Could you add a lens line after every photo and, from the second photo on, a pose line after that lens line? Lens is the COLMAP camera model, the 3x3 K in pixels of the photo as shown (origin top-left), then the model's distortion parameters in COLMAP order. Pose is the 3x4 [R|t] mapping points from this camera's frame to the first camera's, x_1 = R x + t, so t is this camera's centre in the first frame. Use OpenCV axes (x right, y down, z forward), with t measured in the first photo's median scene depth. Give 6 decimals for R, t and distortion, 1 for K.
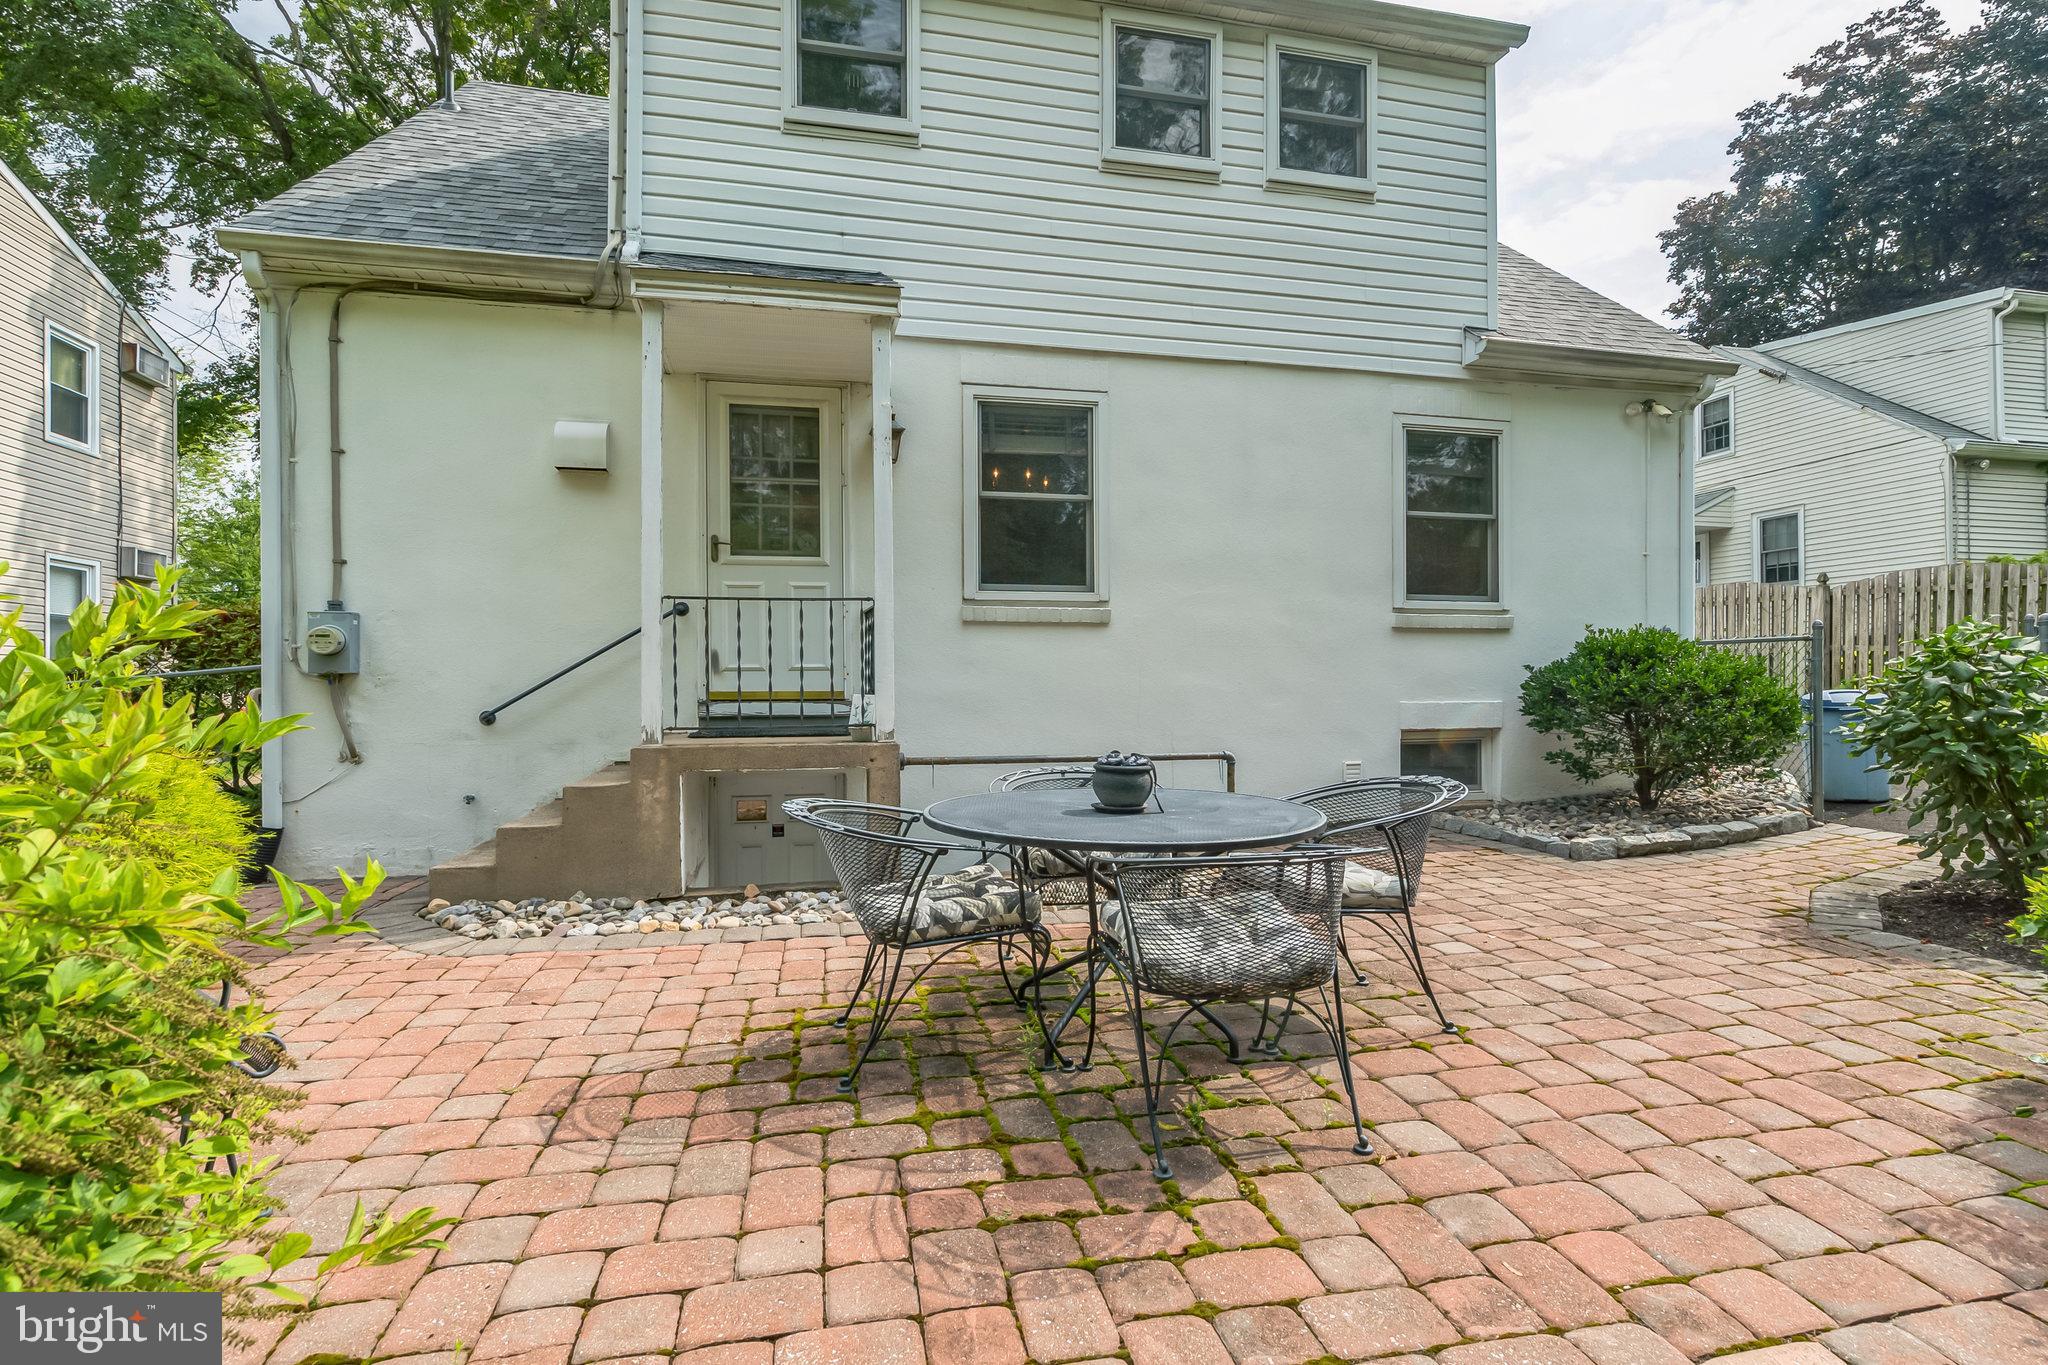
lens RADIAL K [[1192.6, 0, 1325.0], [0, 1192.6, 689.2], [0, 0, 1]] dist [-0.000808, -0.000669]
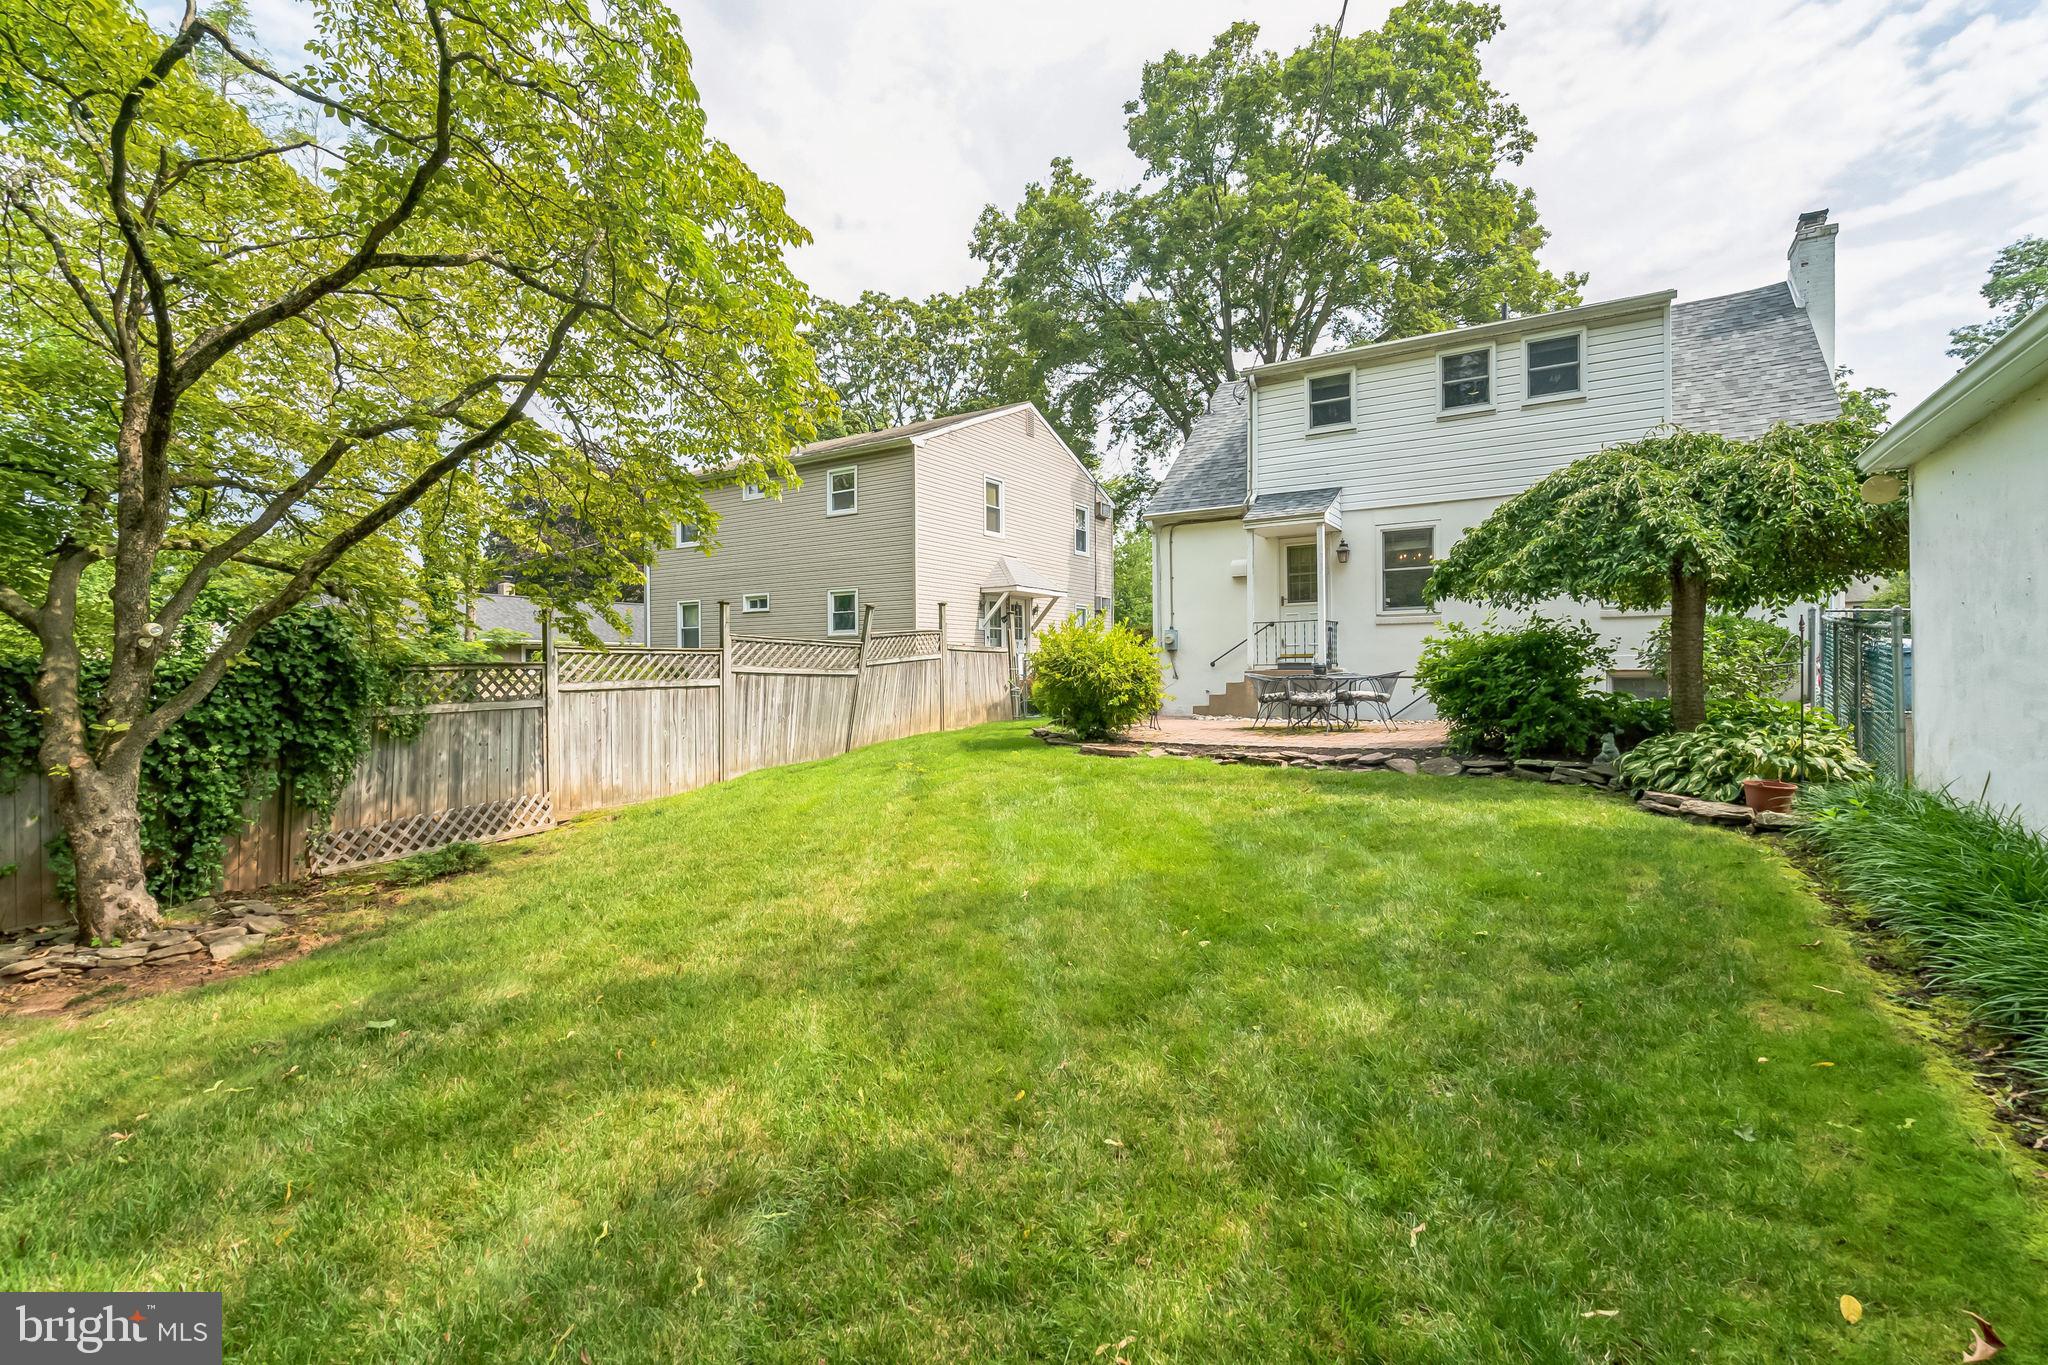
lens RADIAL K [[931.1, 0, 1019.1], [0, 931.1, 671.1], [0, 0, 1]] dist [-0.001210, 0.000257]
pose [[0.656024, 0.003775, -0.754730, 0.635964], [0.003240, 0.999964, 0.007818, 0.019516], [0.754733, -0.007574, 0.655989, -0.767065]]
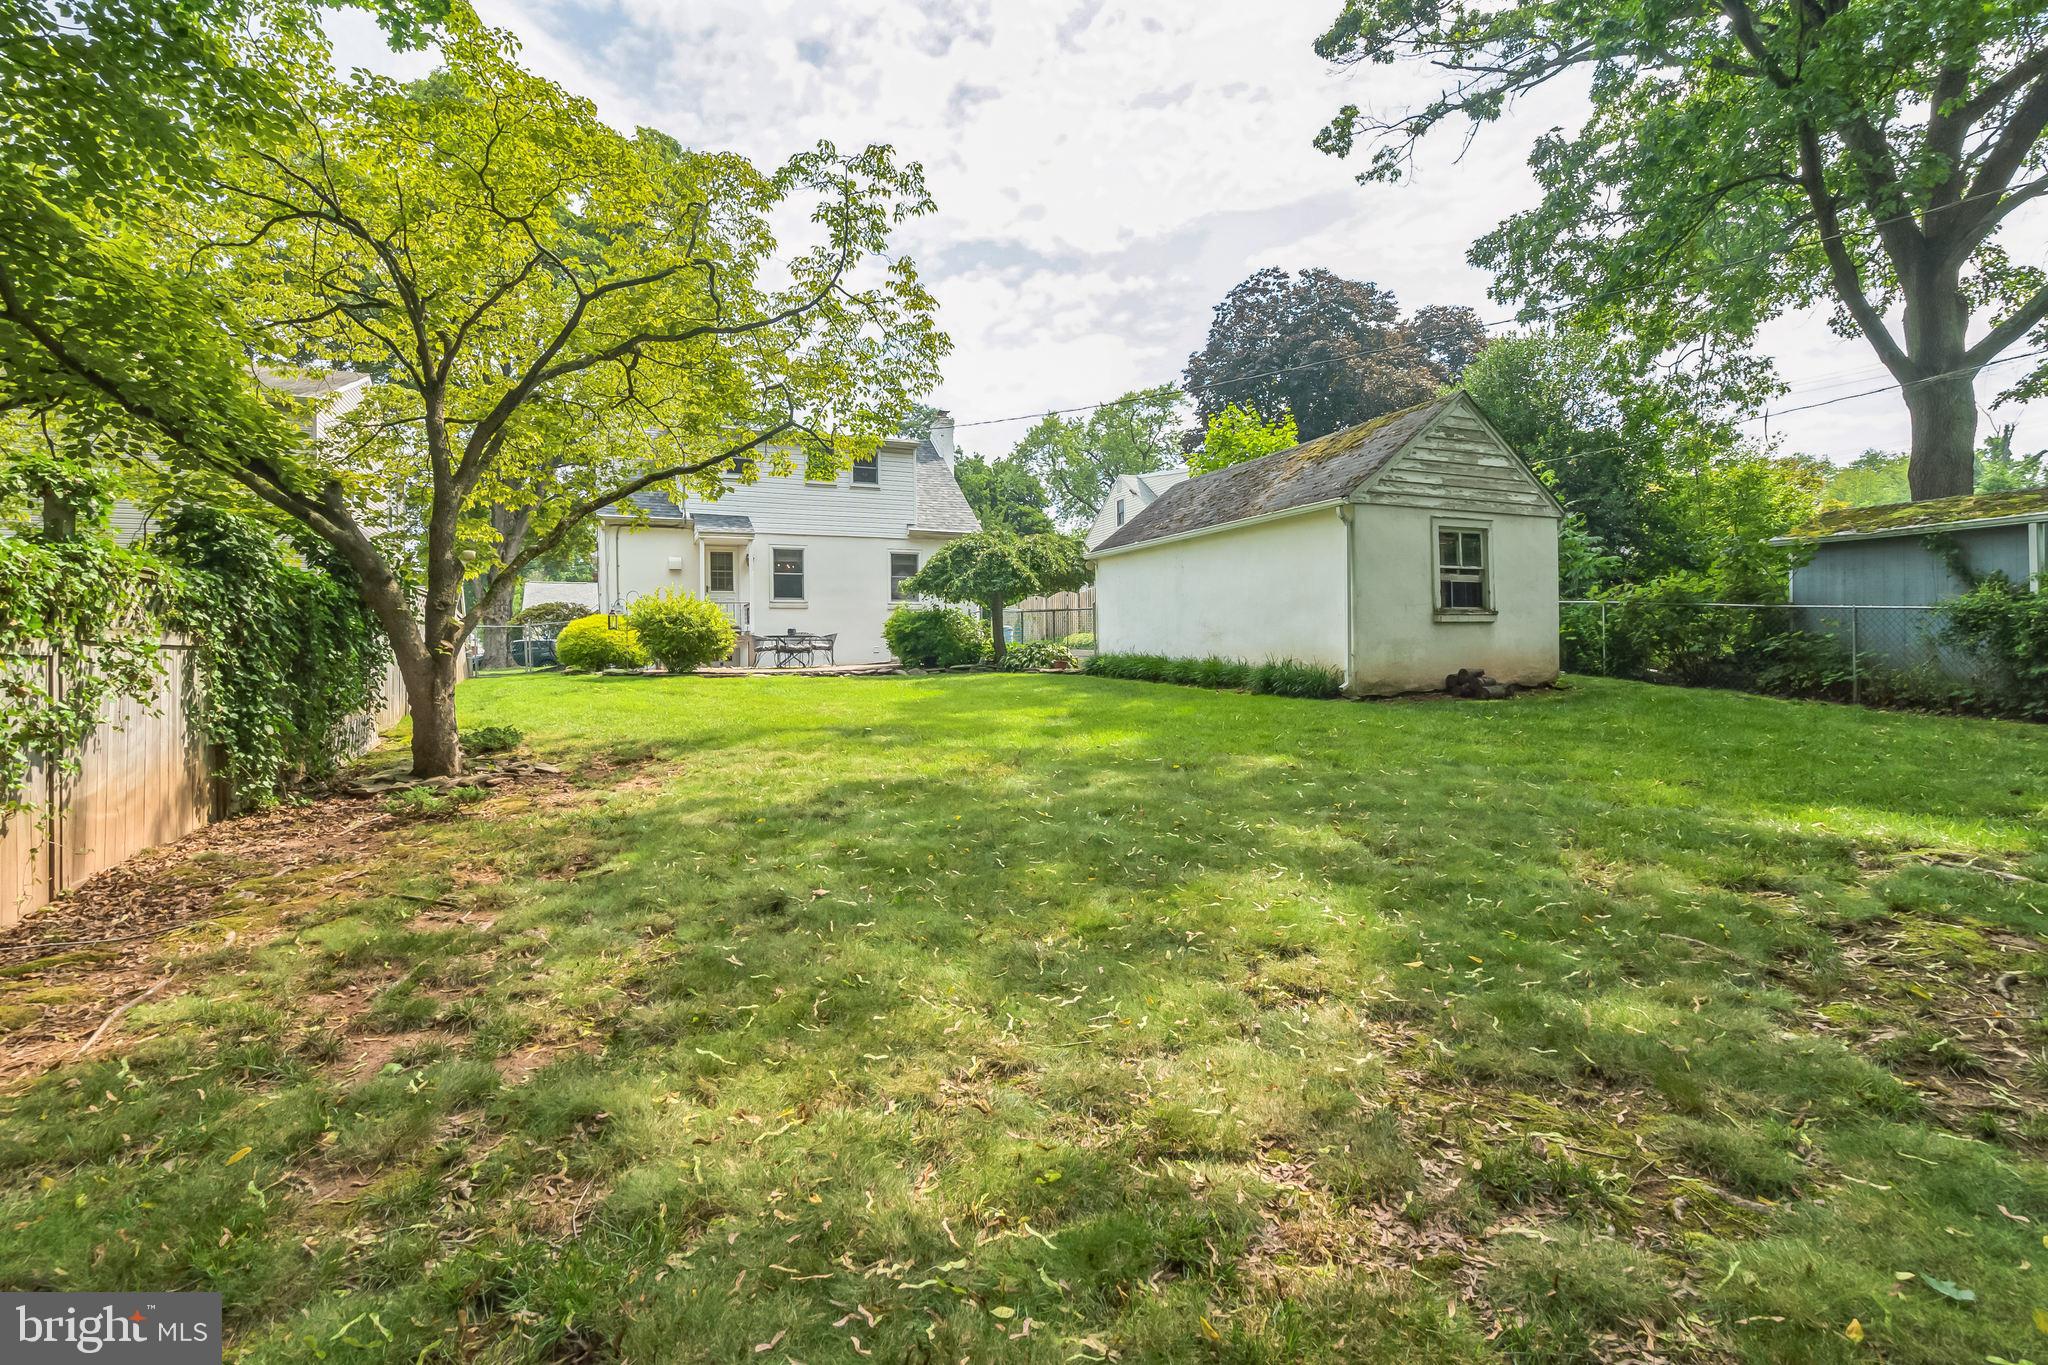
lens RADIAL K [[931.1, 0, 1019.1], [0, 931.1, 671.1], [0, 0, 1]] dist [-0.001210, 0.000257]
pose [[0.990189, -0.011208, 0.139287, 0.062213], [0.009577, 0.999878, 0.012370, 0.113896], [-0.139409, -0.010915, 0.990175, -2.002263]]
